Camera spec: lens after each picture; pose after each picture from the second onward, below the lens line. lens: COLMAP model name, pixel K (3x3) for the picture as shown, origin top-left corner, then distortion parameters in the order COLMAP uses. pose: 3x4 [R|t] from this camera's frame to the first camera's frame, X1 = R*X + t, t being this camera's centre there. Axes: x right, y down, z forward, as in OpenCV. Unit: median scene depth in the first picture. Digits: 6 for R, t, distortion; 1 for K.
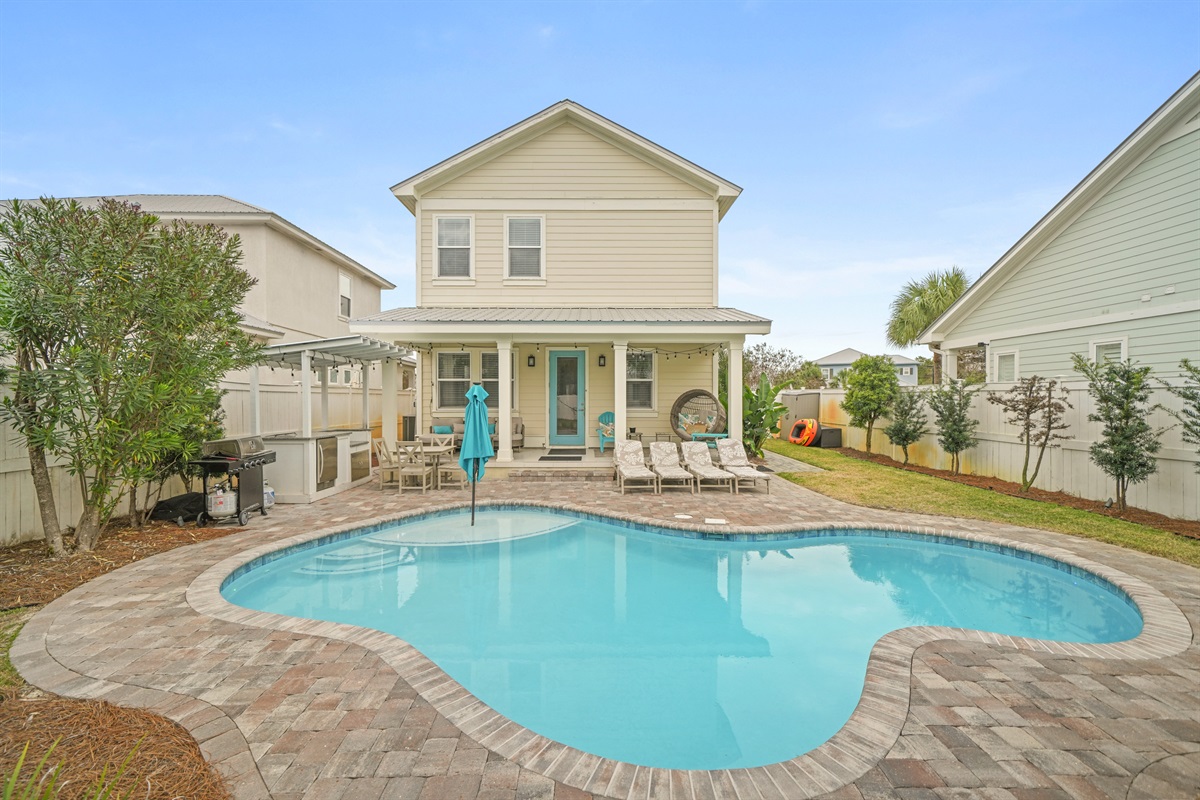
lens RADIAL K [[503.1, 0, 602.0], [0, 503.1, 403.8], [0, 0, 1]] dist [0.003514, 0.000375]
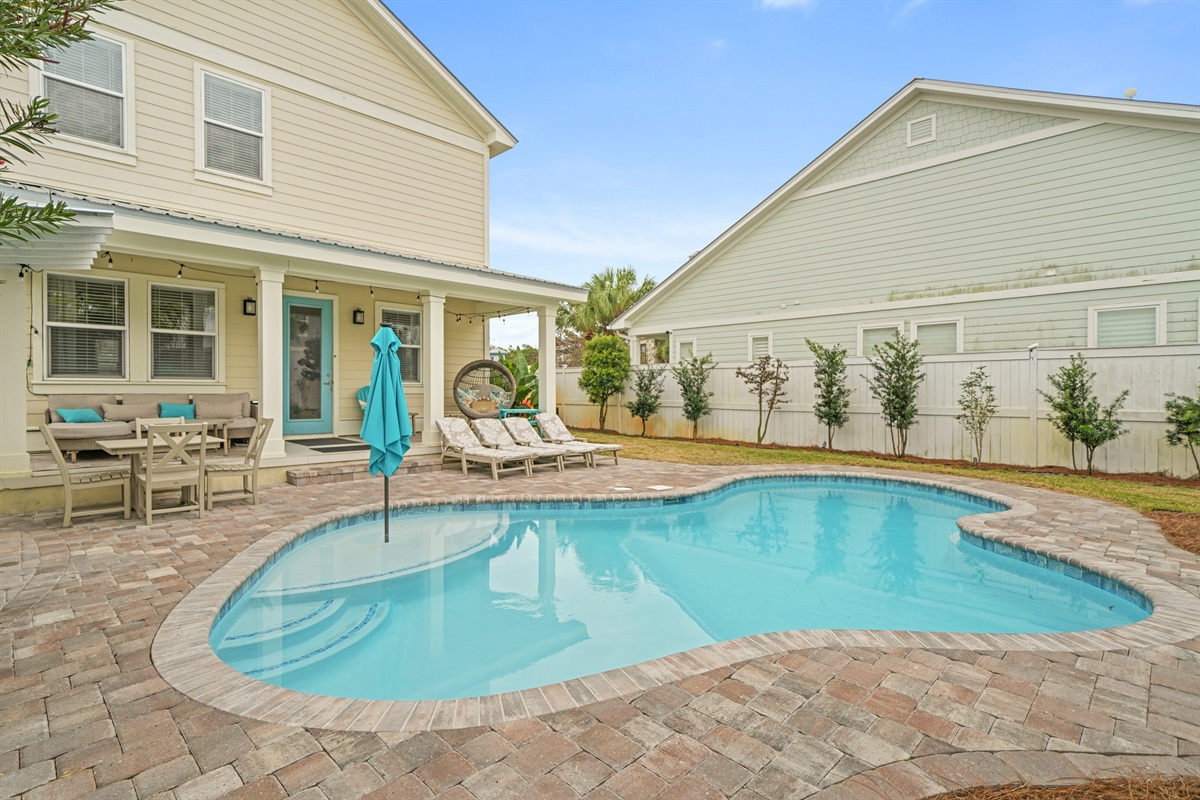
lens RADIAL K [[568.2, 0, 601.9], [0, 568.2, 393.5], [0, 0, 1]] dist [0.010132, 0.002664]
pose [[0.727519, -0.002437, 0.686083, -0.472645], [0.002797, 0.999996, 0.000586, 0.041734], [-0.686082, 0.001493, 0.727523, 0.226670]]
